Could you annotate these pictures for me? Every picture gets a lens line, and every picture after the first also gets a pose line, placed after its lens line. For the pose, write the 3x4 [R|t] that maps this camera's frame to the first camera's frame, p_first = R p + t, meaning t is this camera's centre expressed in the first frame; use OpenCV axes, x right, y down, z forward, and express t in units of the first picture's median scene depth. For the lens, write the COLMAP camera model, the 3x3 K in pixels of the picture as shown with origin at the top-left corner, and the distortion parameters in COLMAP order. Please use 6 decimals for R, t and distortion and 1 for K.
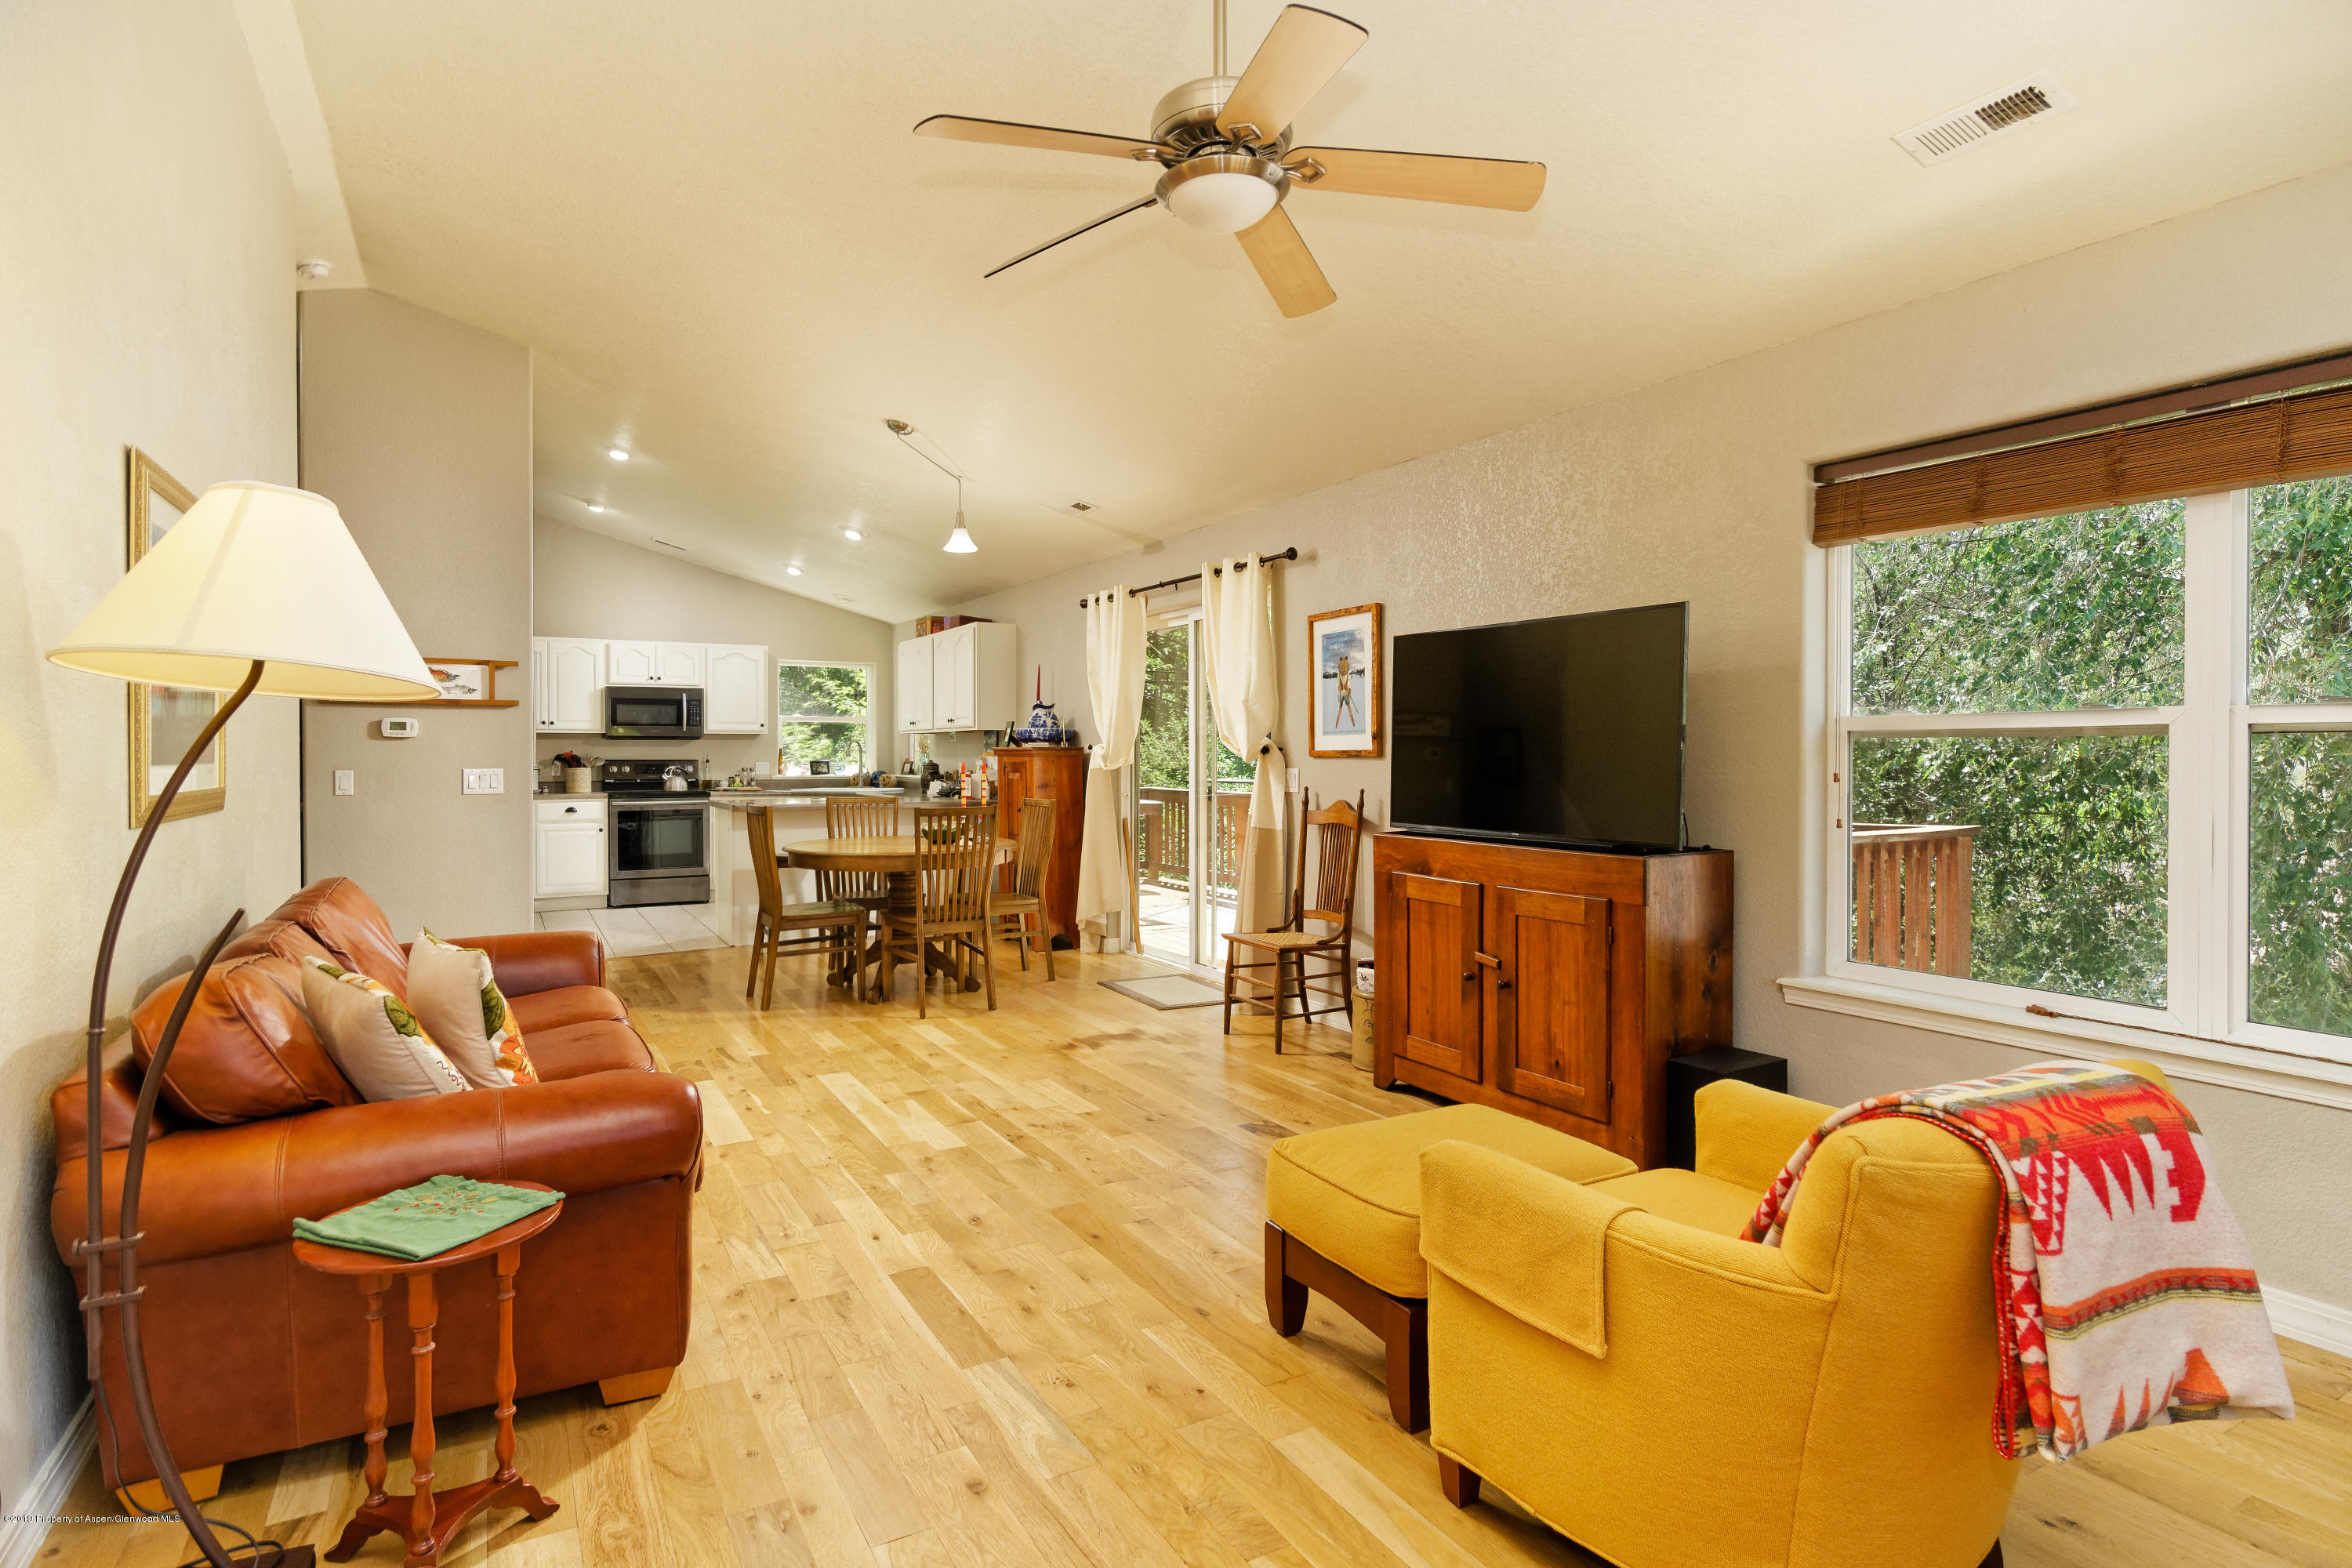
lens RADIAL K [[1272.1, 0, 1168.1], [0, 1272.1, 762.1], [0, 0, 1]] dist [-0.001560, 0.000024]
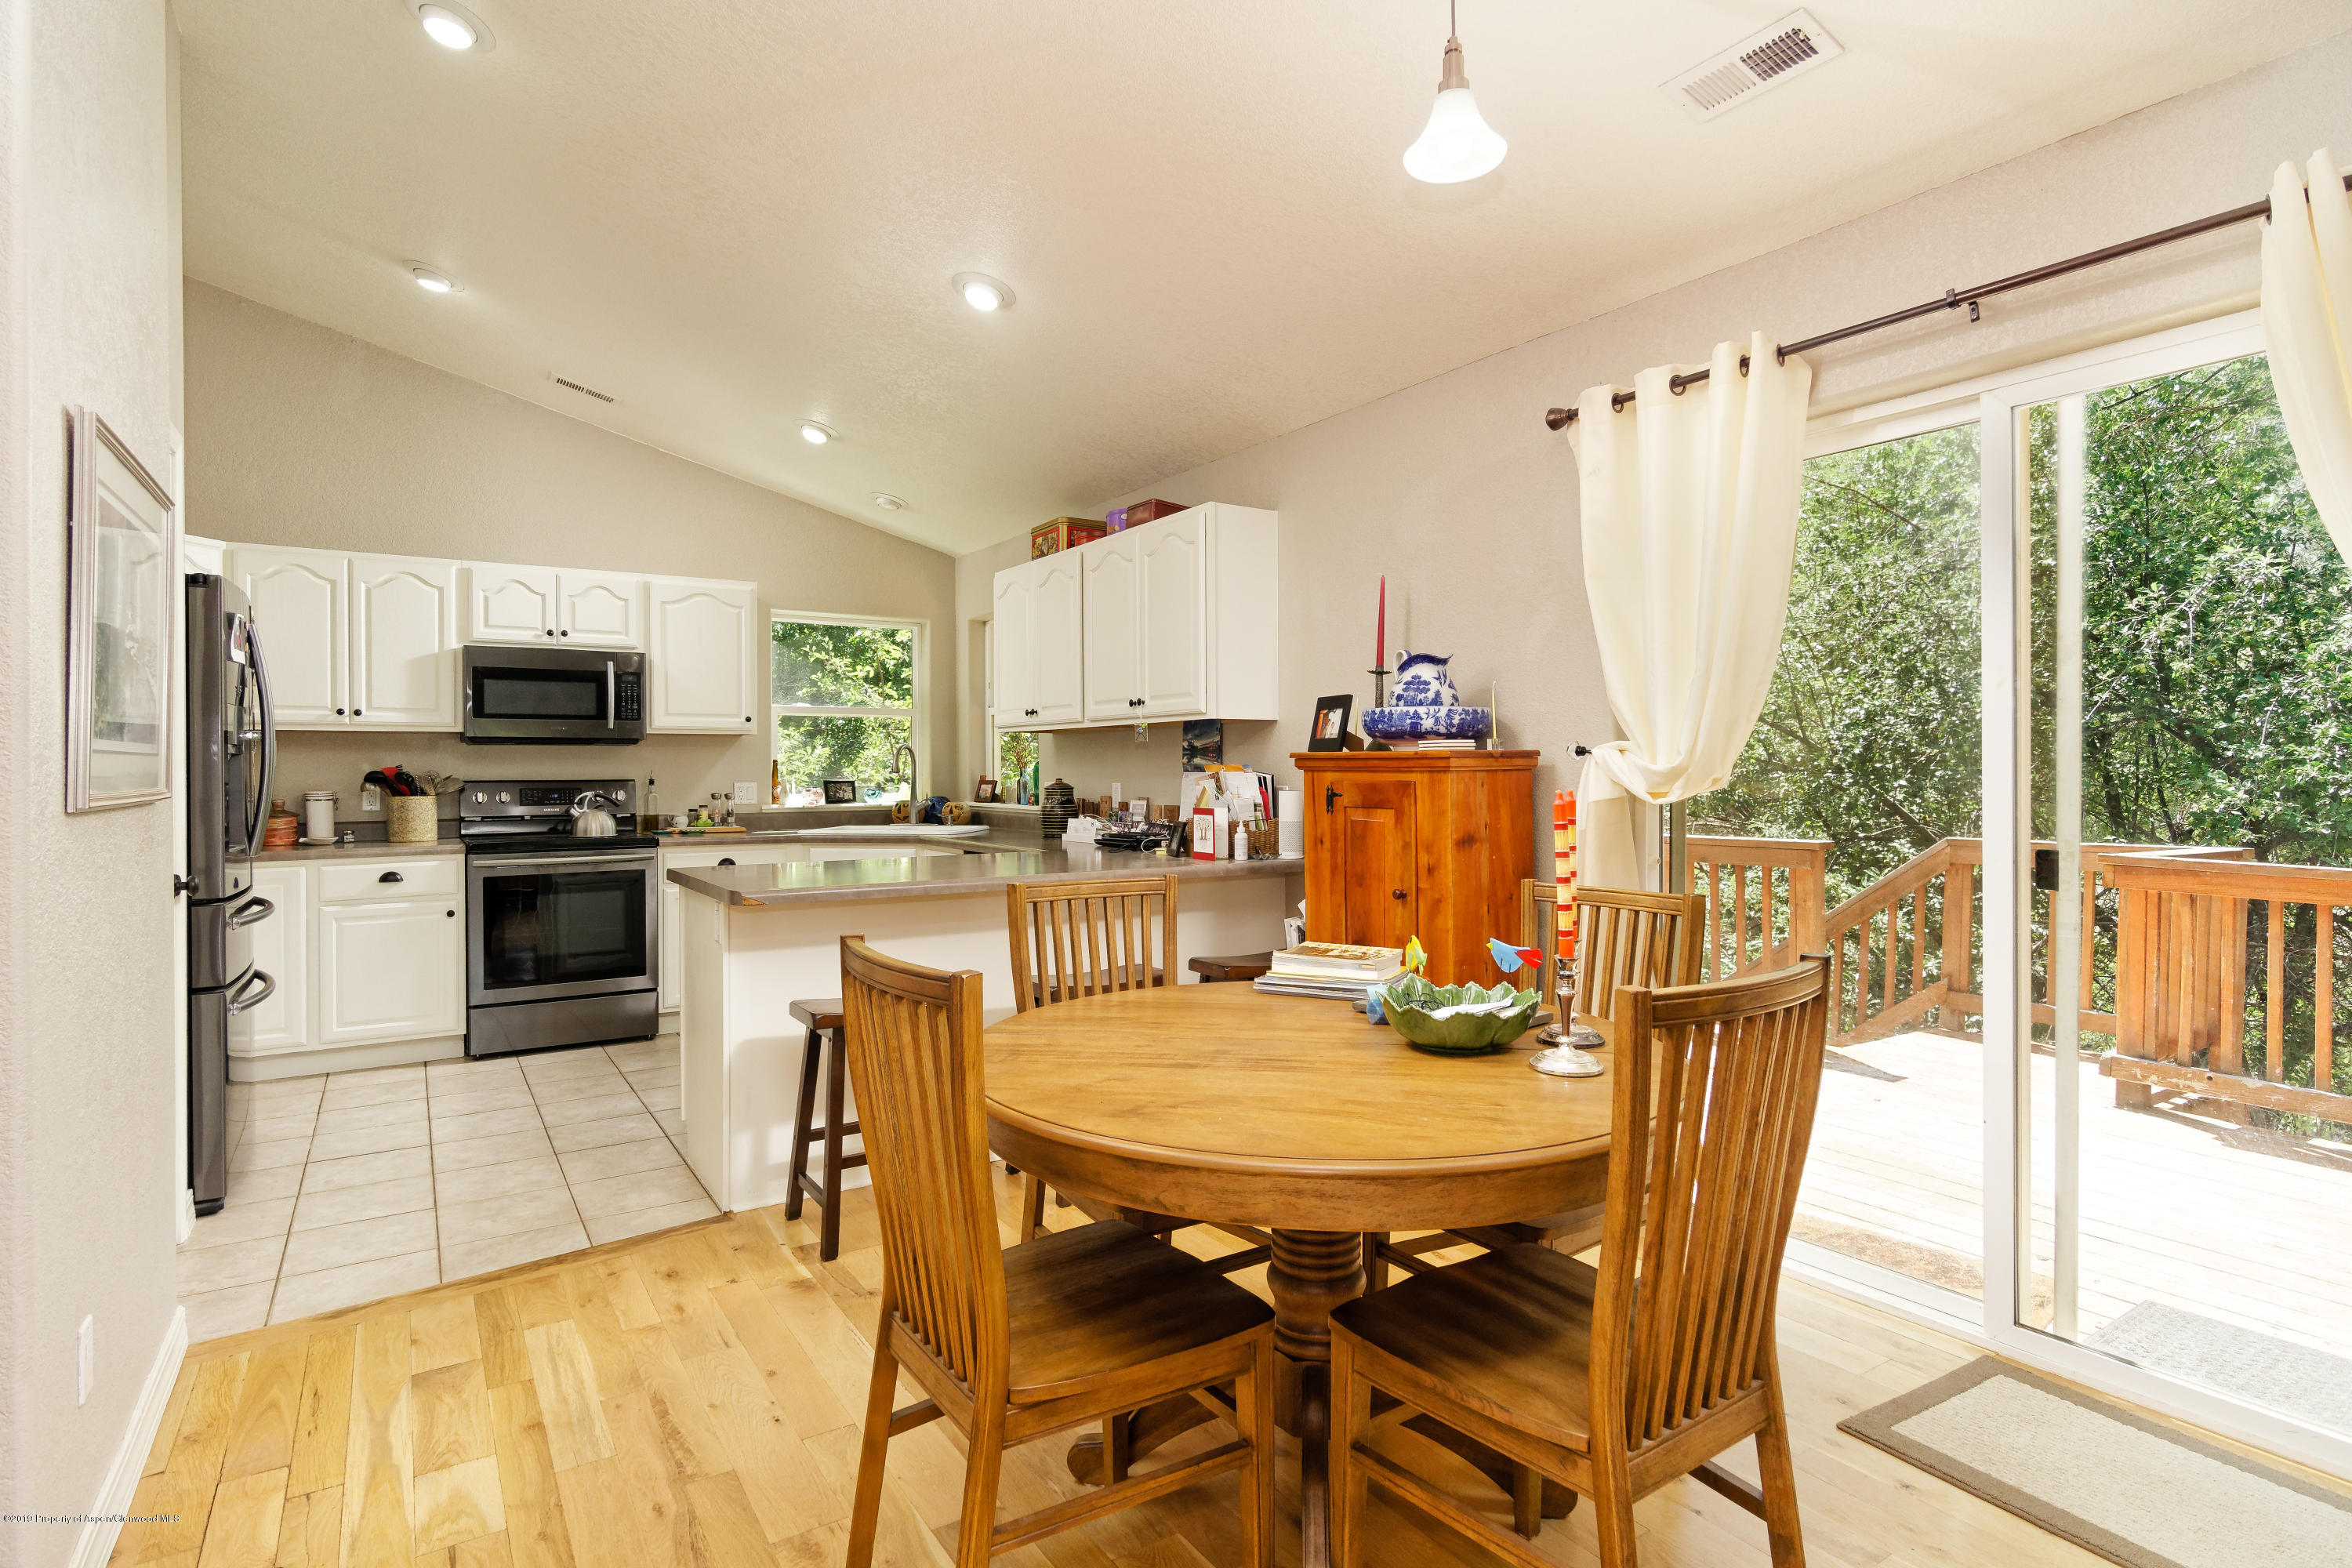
lens RADIAL K [[1199.1, 0, 1129.2], [0, 1199.1, 770.8], [0, 0, 1]] dist [-0.000447, 0.000265]
pose [[0.998598, -0.004635, 0.052734, -0.206948], [0.004839, 0.999981, -0.003735, -0.003259], [-0.052716, 0.003985, 0.998602, 0.529243]]
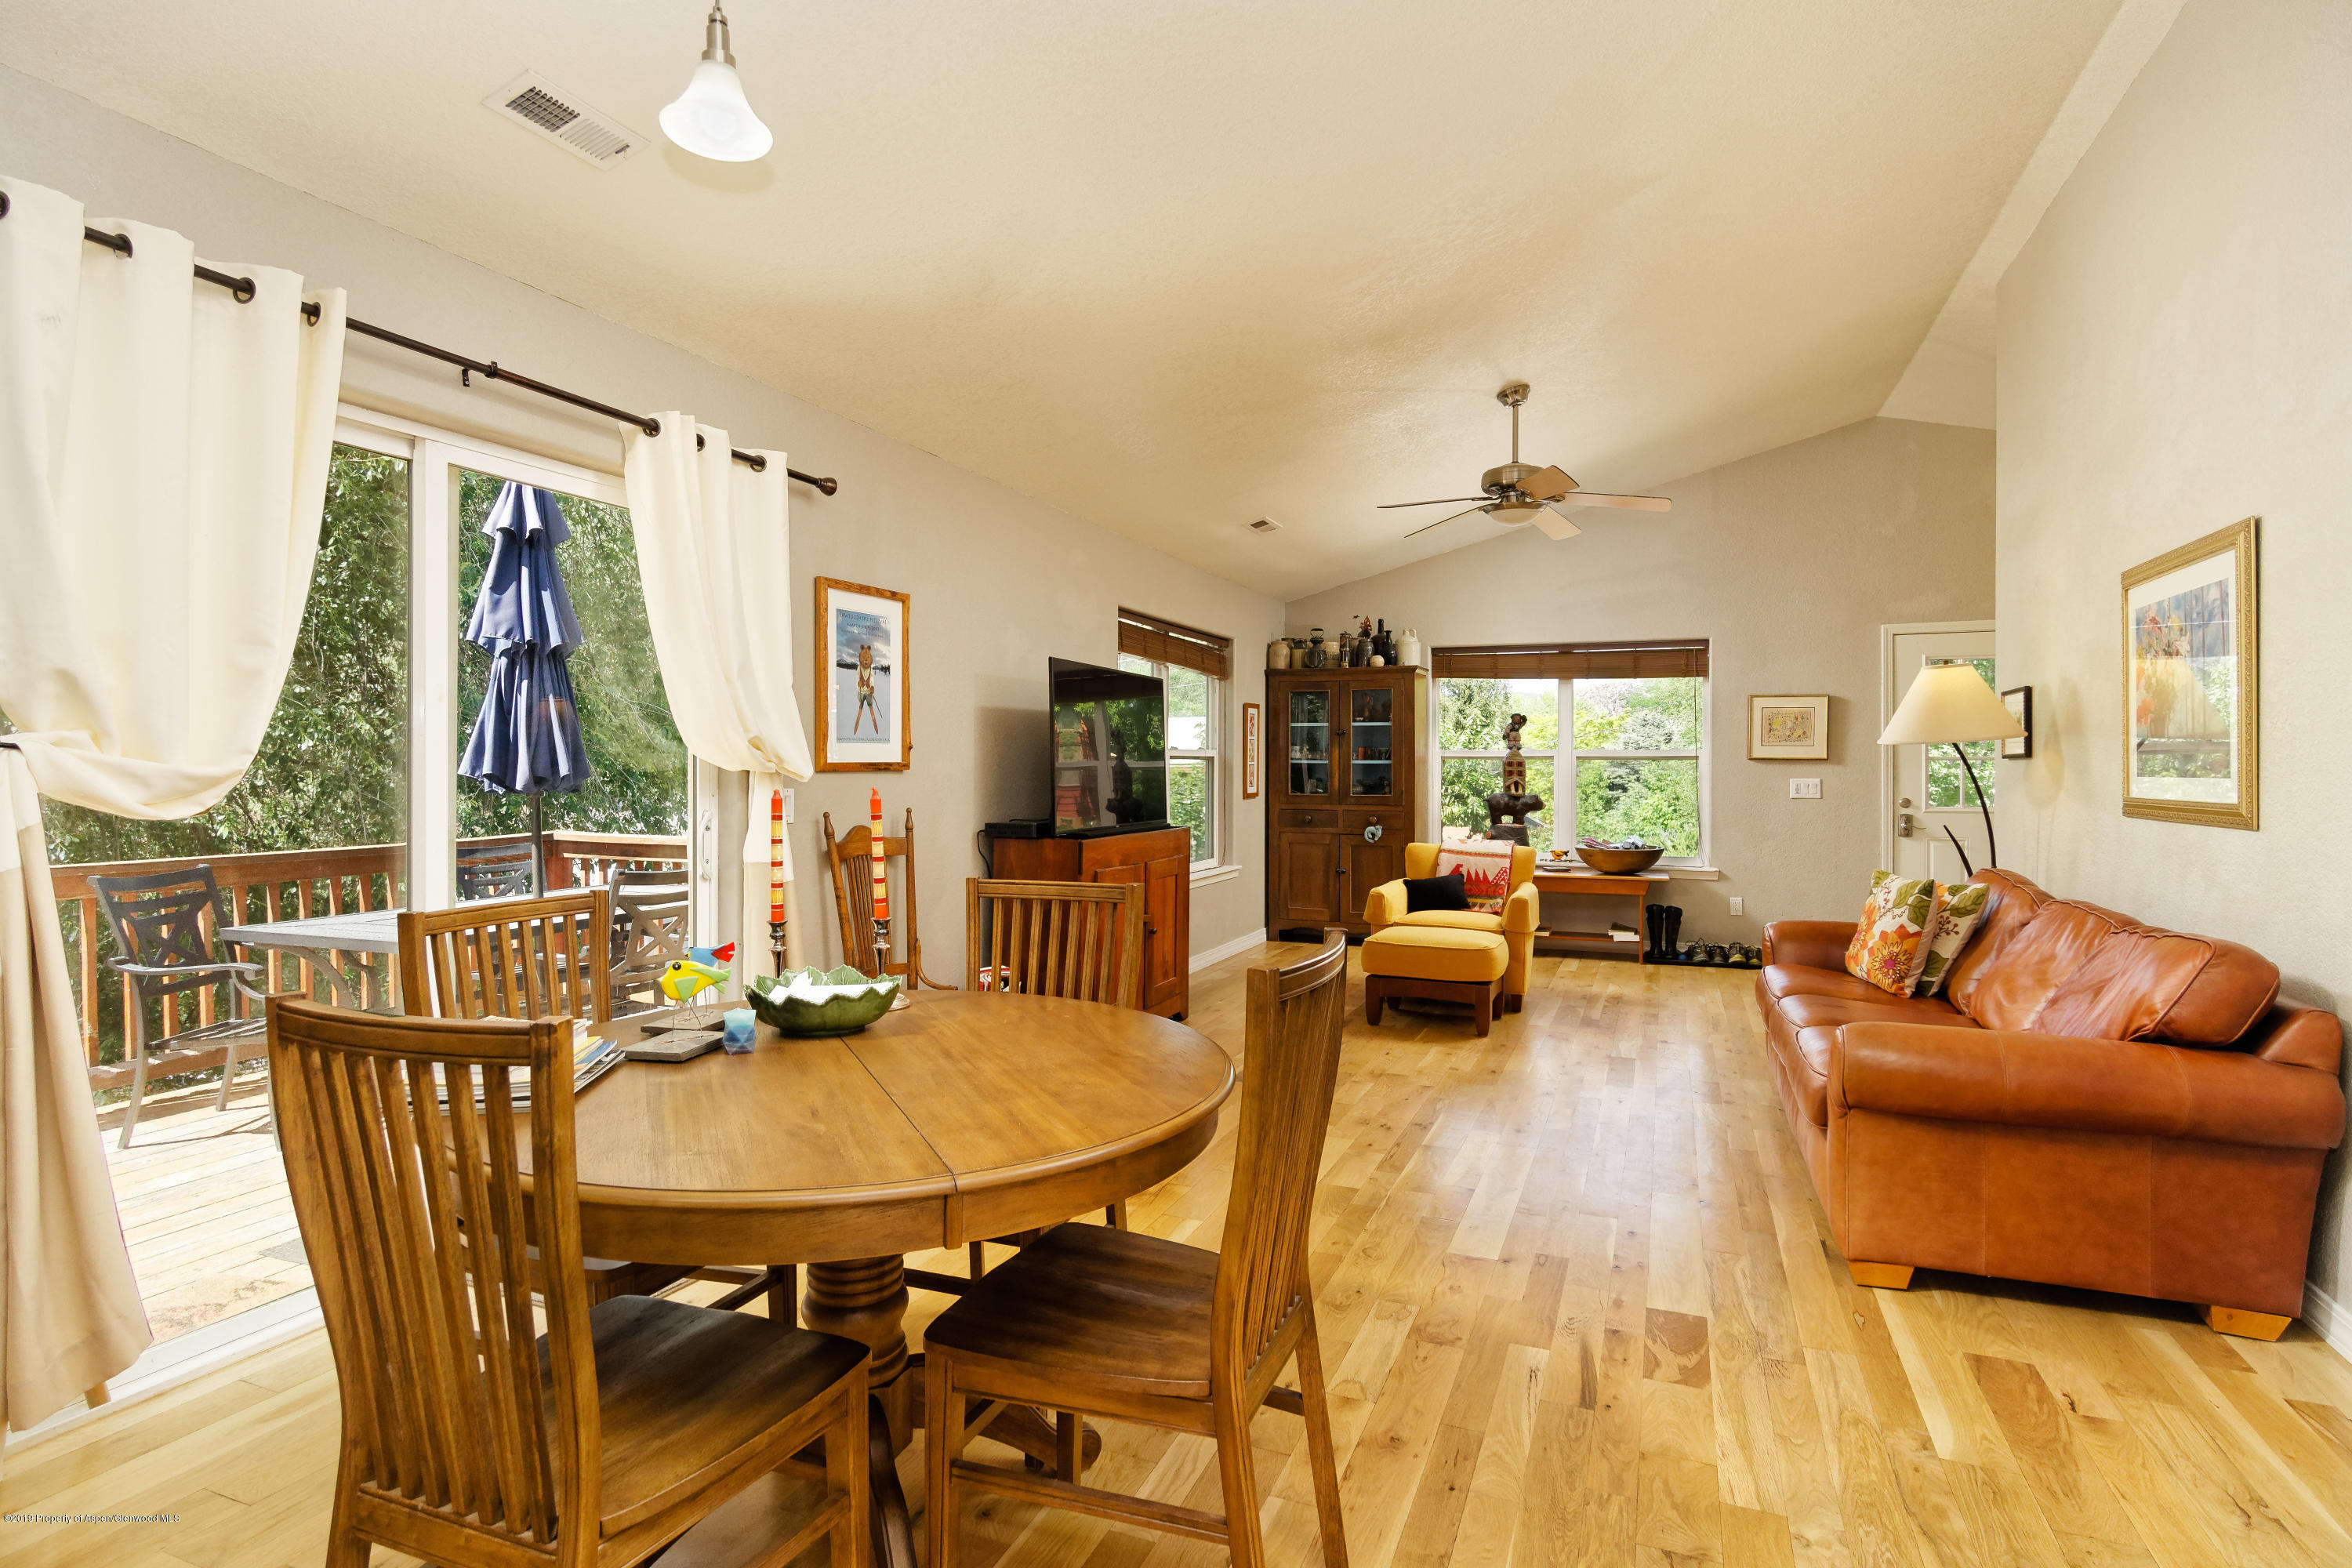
lens RADIAL K [[1194.1, 0, 1184.8], [0, 1194.1, 767.5], [0, 0, 1]] dist [-0.000913, 0.000408]
pose [[-0.643120, -0.001572, 0.765764, -0.344393], [0.003735, 0.999980, 0.005190, -0.005616], [-0.765757, 0.006198, -0.643101, 0.809246]]
